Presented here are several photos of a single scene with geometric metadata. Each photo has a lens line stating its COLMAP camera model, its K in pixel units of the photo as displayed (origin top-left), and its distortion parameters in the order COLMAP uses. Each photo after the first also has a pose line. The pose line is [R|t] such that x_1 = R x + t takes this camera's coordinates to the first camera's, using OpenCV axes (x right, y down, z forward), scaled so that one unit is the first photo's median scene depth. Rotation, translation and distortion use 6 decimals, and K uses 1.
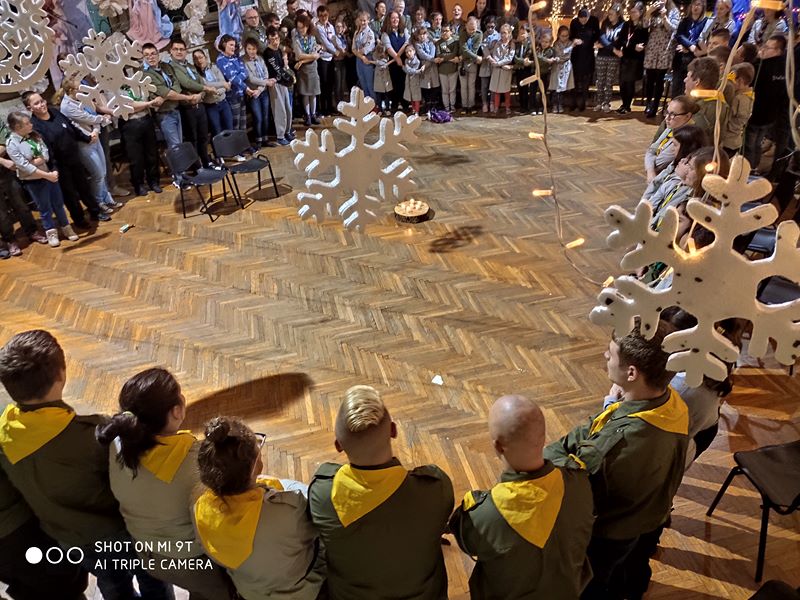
lens RADIAL K [[575.4, 0, 400.0], [0, 575.4, 300.0], [0, 0, 1]] dist [0.086009, -0.166464]
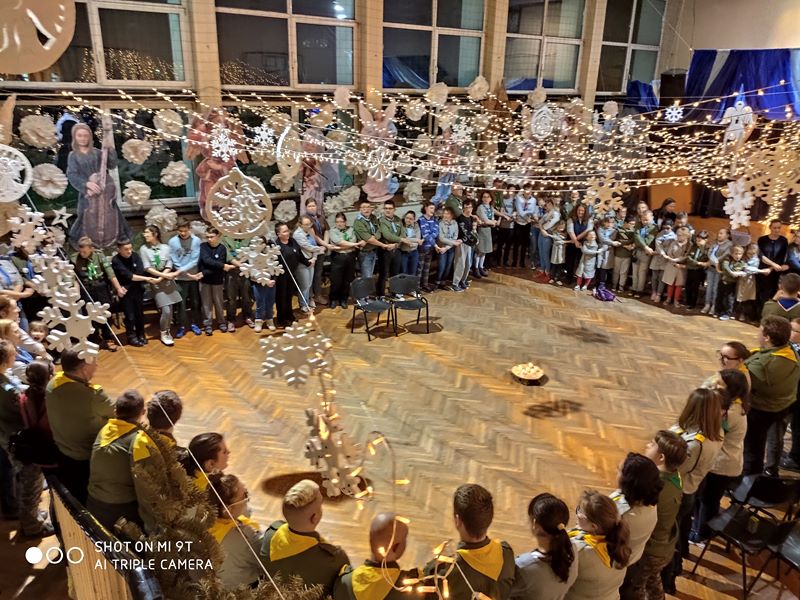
lens RADIAL K [[575.4, 0, 400.0], [0, 575.4, 300.0], [0, 0, 1]] dist [0.086009, -0.166464]
pose [[0.905559, 0.211736, -0.367601, 0.172966], [-0.286433, 0.944364, -0.161659, -0.035191], [0.312920, 0.251685, 0.915825, -0.141228]]
